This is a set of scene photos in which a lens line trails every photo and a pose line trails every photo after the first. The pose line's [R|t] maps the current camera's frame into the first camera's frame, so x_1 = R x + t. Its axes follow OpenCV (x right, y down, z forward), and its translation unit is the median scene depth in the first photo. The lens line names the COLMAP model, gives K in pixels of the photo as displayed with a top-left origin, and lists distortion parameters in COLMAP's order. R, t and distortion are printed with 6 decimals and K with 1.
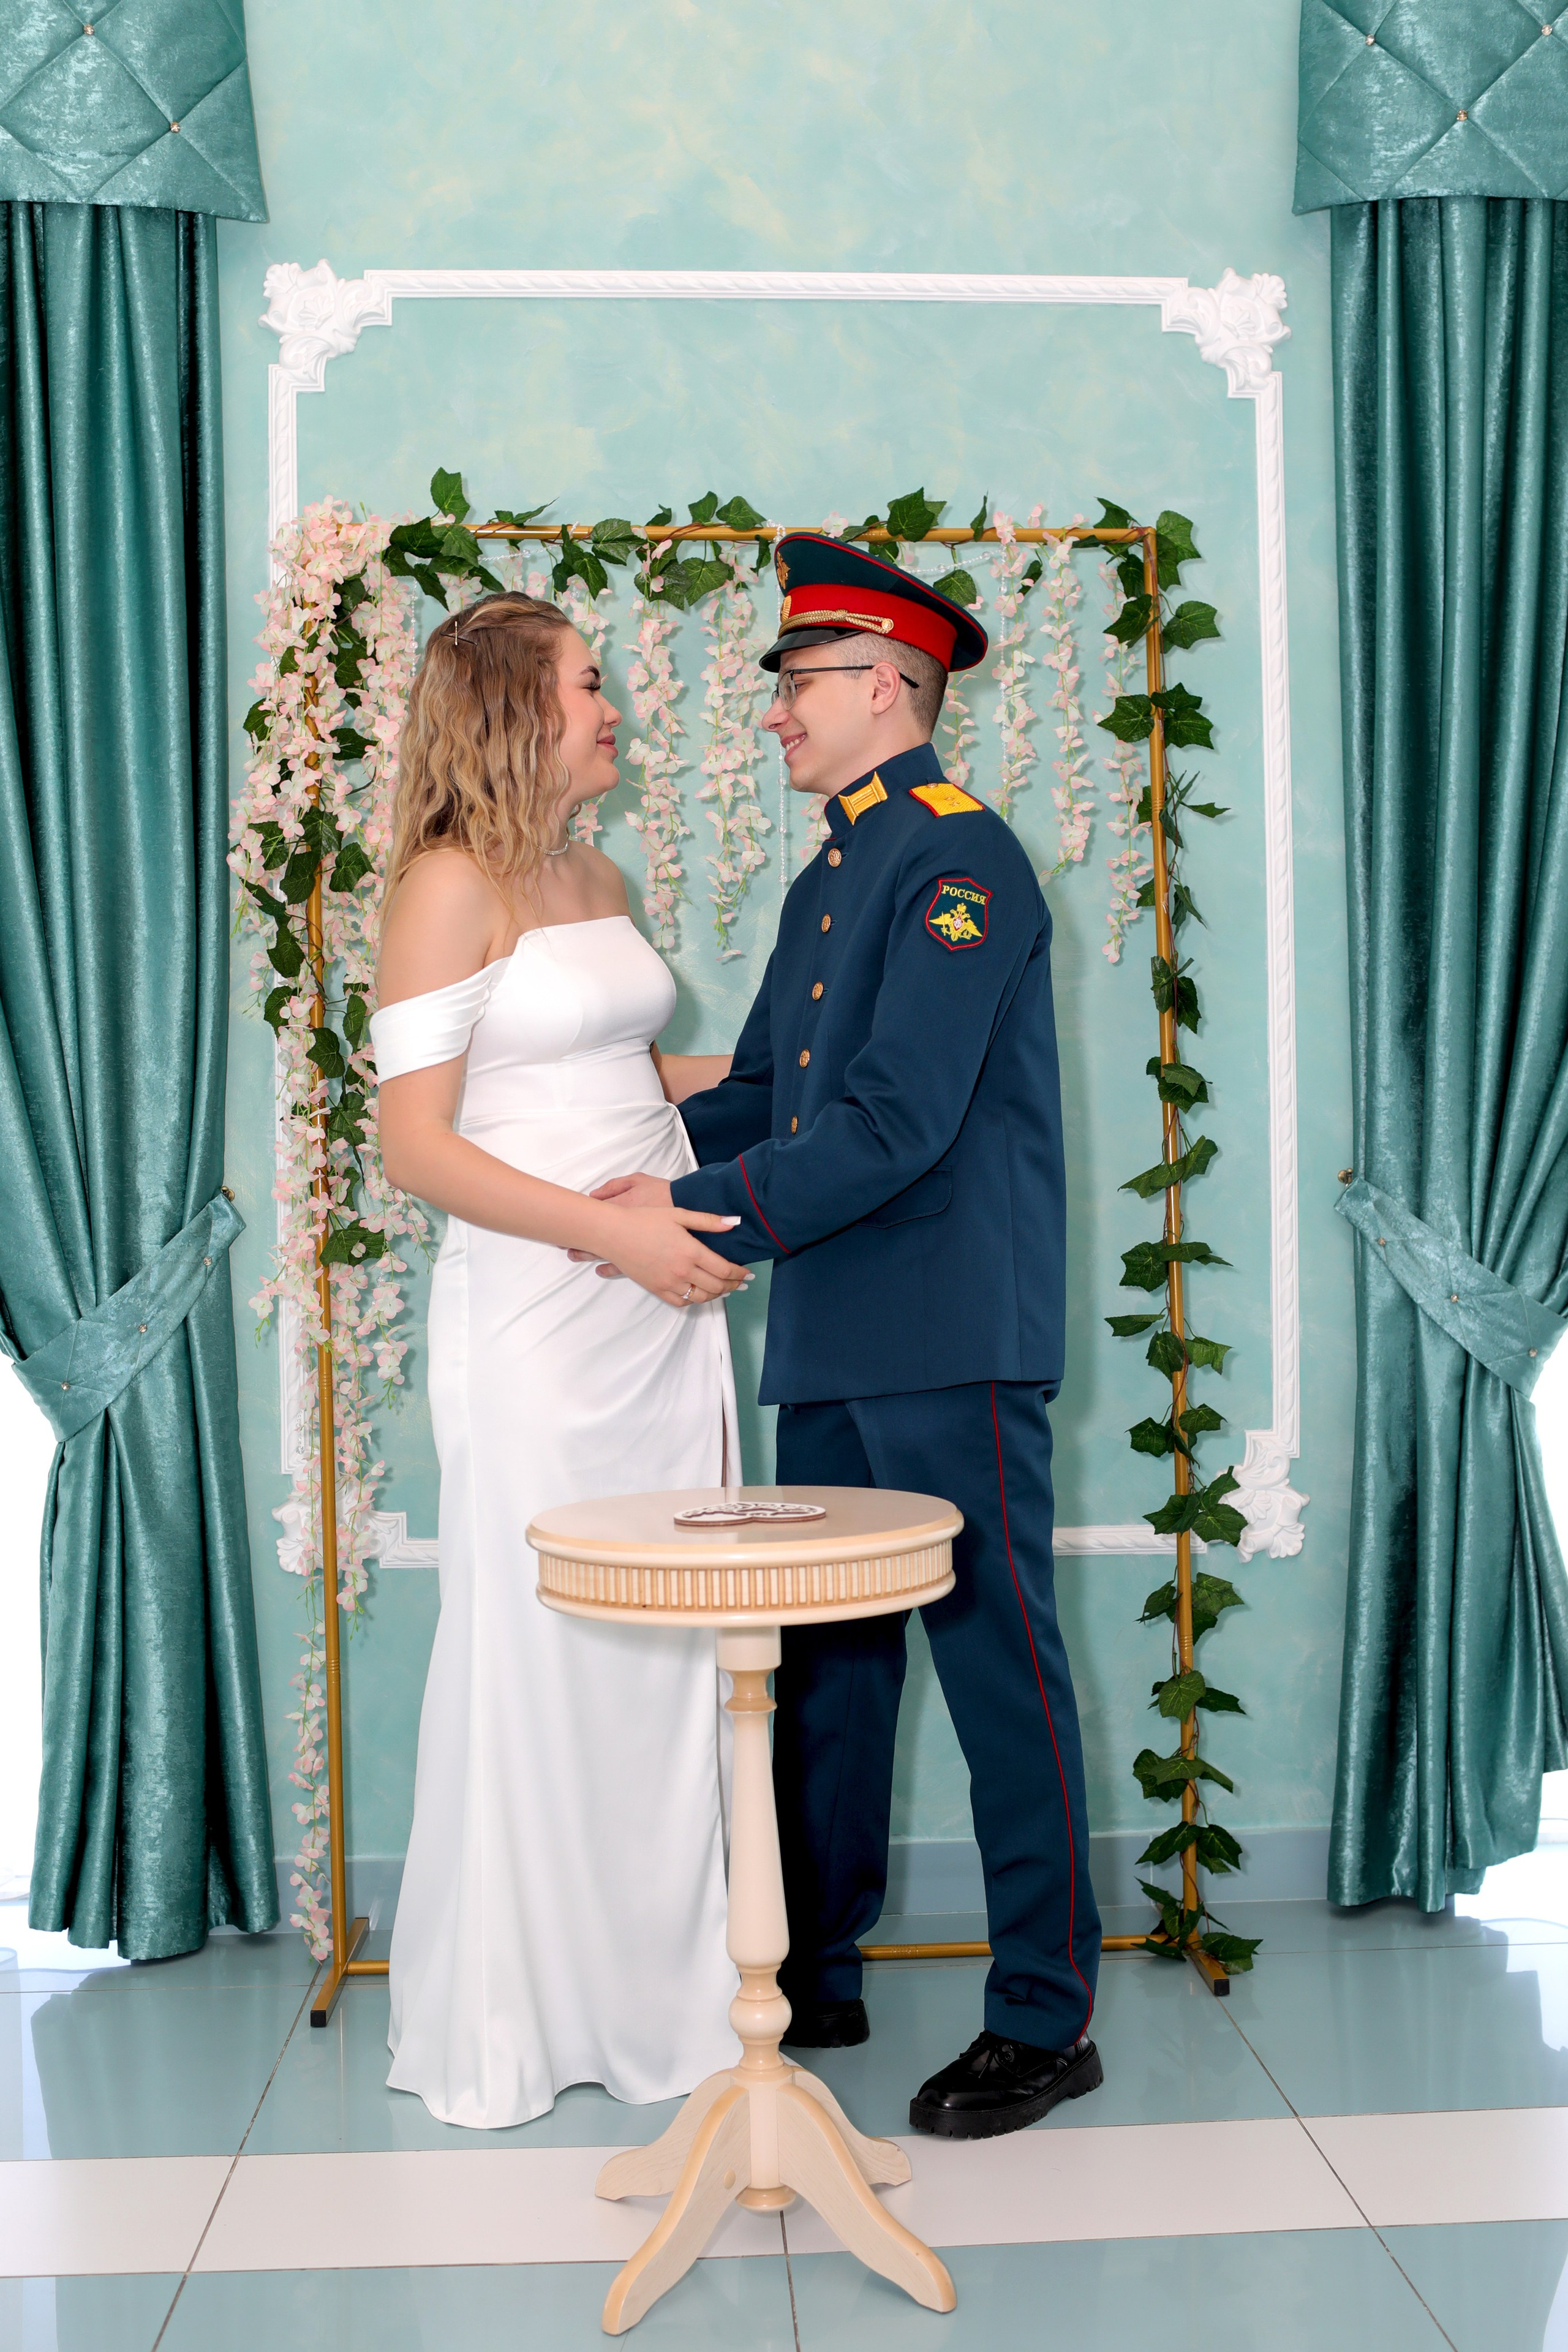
lens RADIAL K [[2528.2, 0, 762.0], [0, 2528.2, 1203.9], [0, 0, 1]] dist [-0.110850, 0.147502]
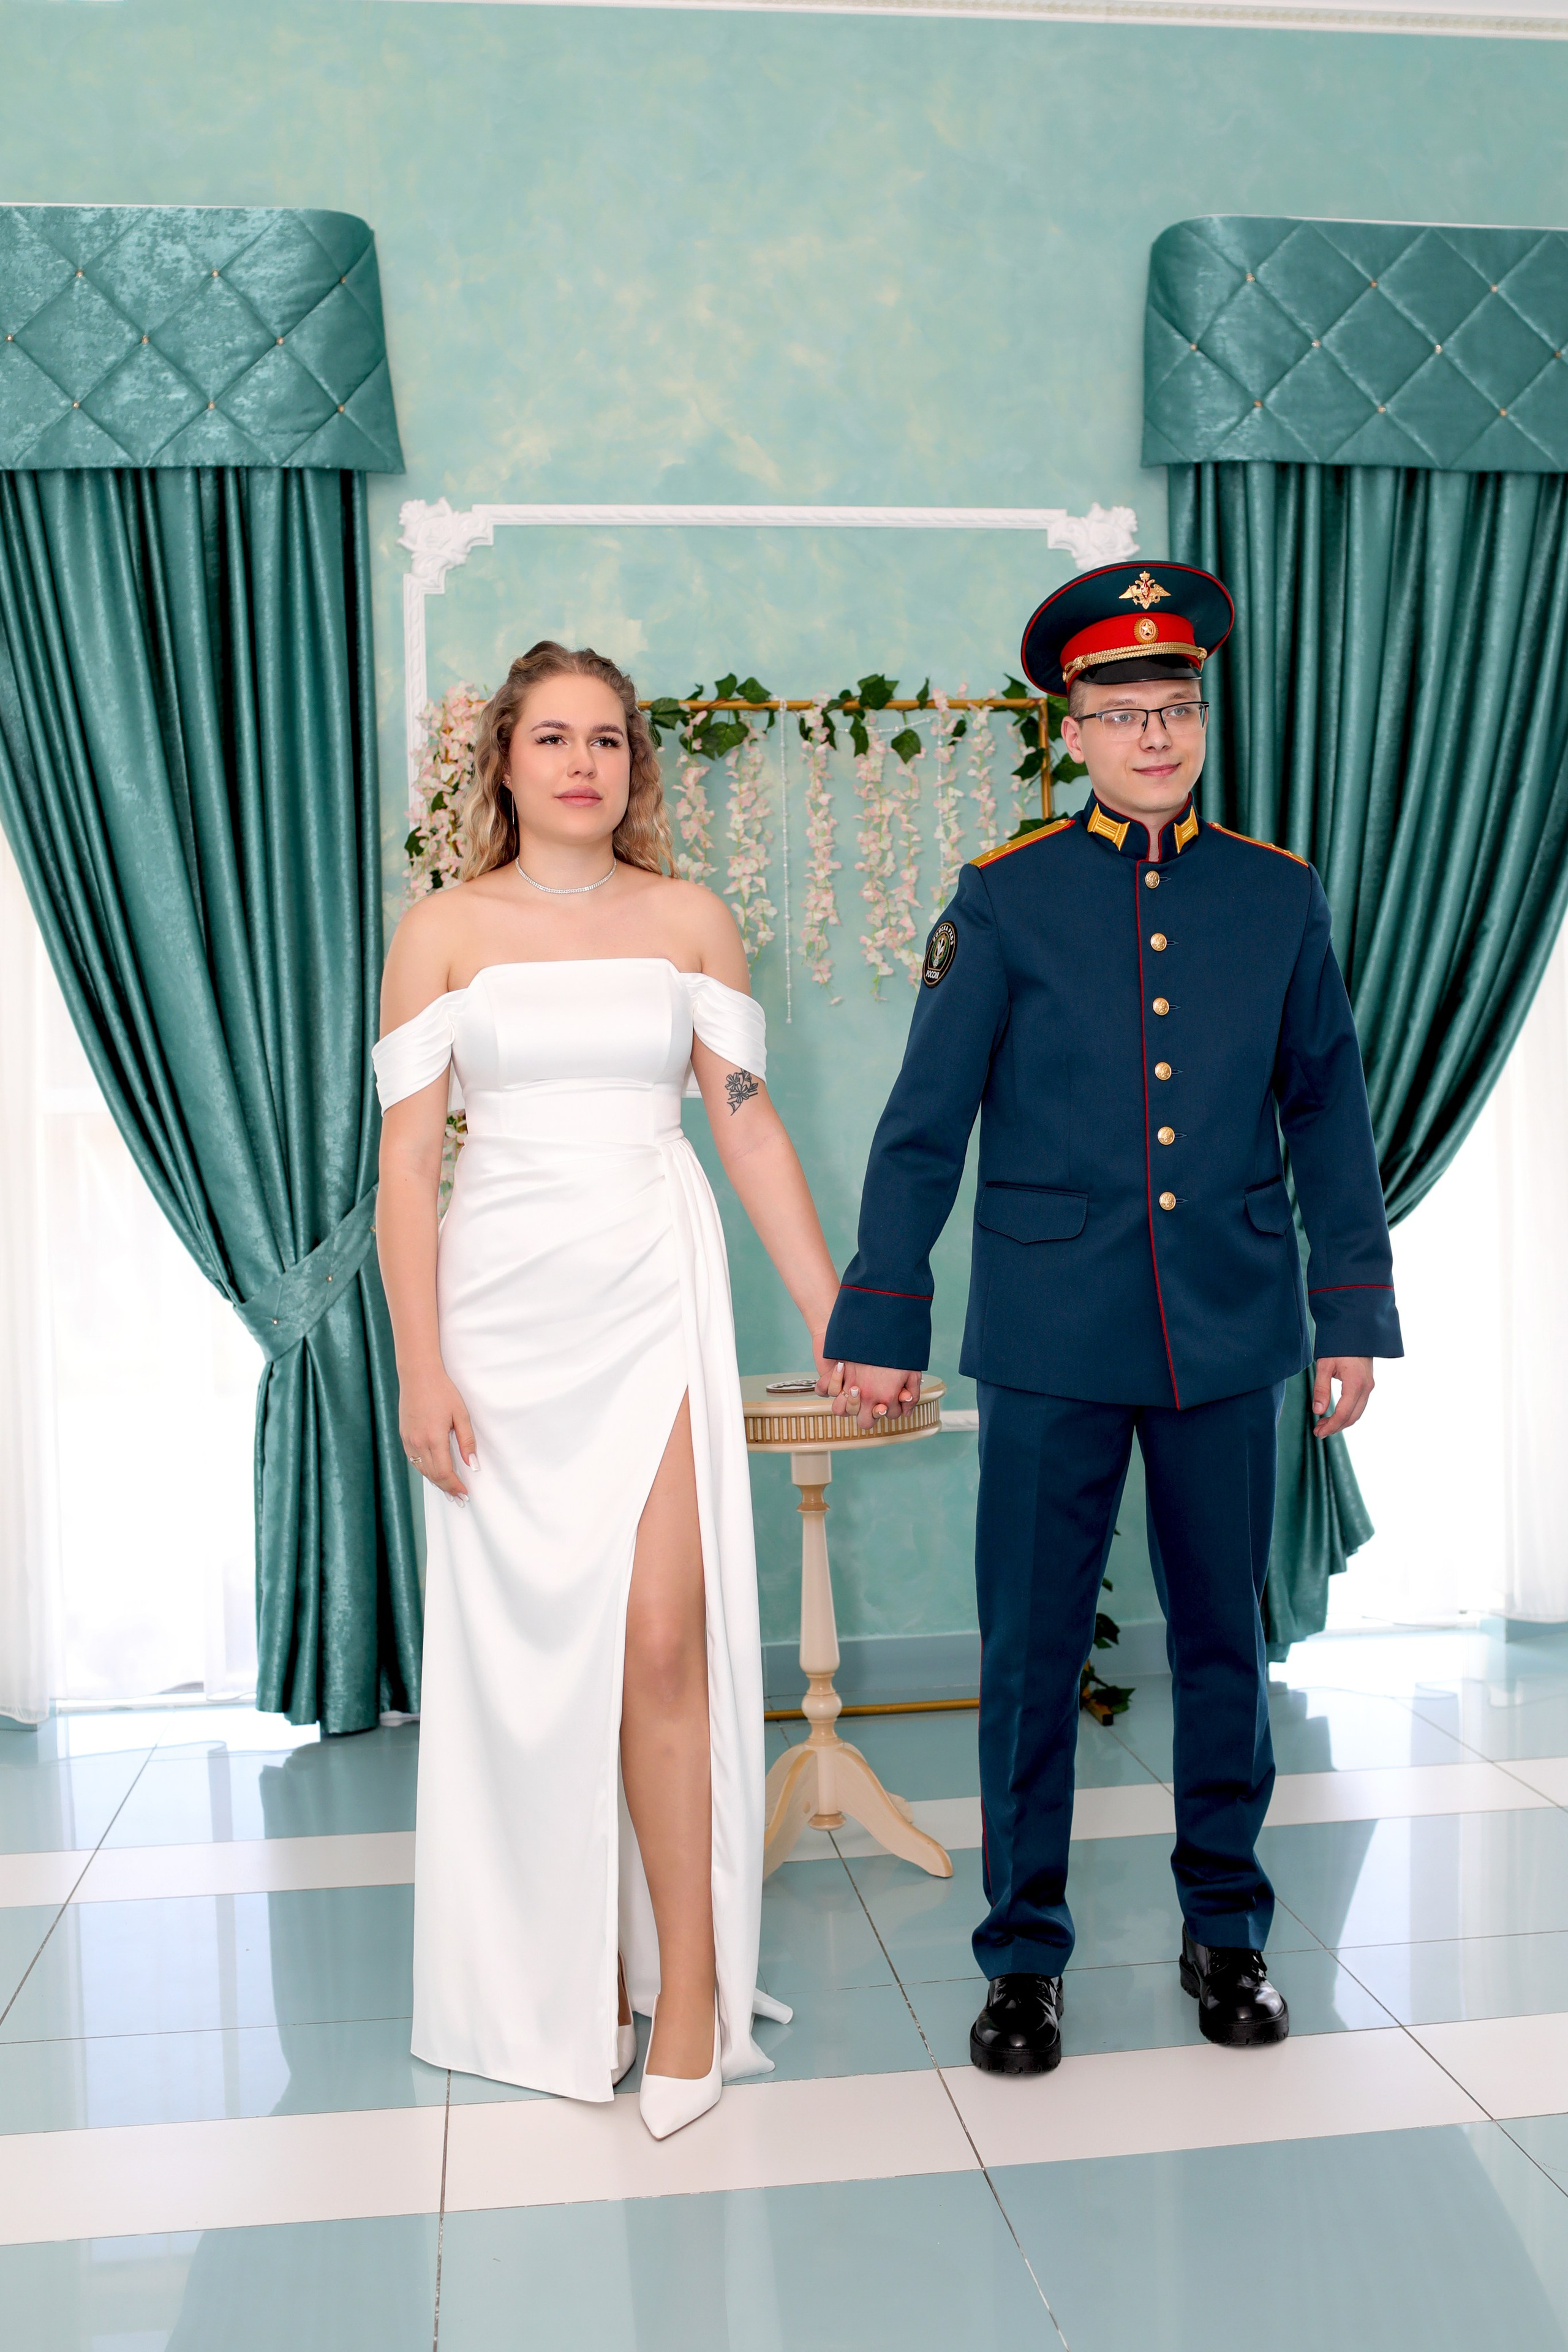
lens RADIAL K [[2564.8, 0, 784.0], [0, 2564.8, 1176.0], [0, 0, 1]] dist [-0.101622, 0.100609]
pose [[0.997435, -0.014846, 0.070024, -0.094894], [0.014148, 0.999845, 0.010453, -0.018013], [-0.070168, -0.009436, 0.997491, -0.425714]]
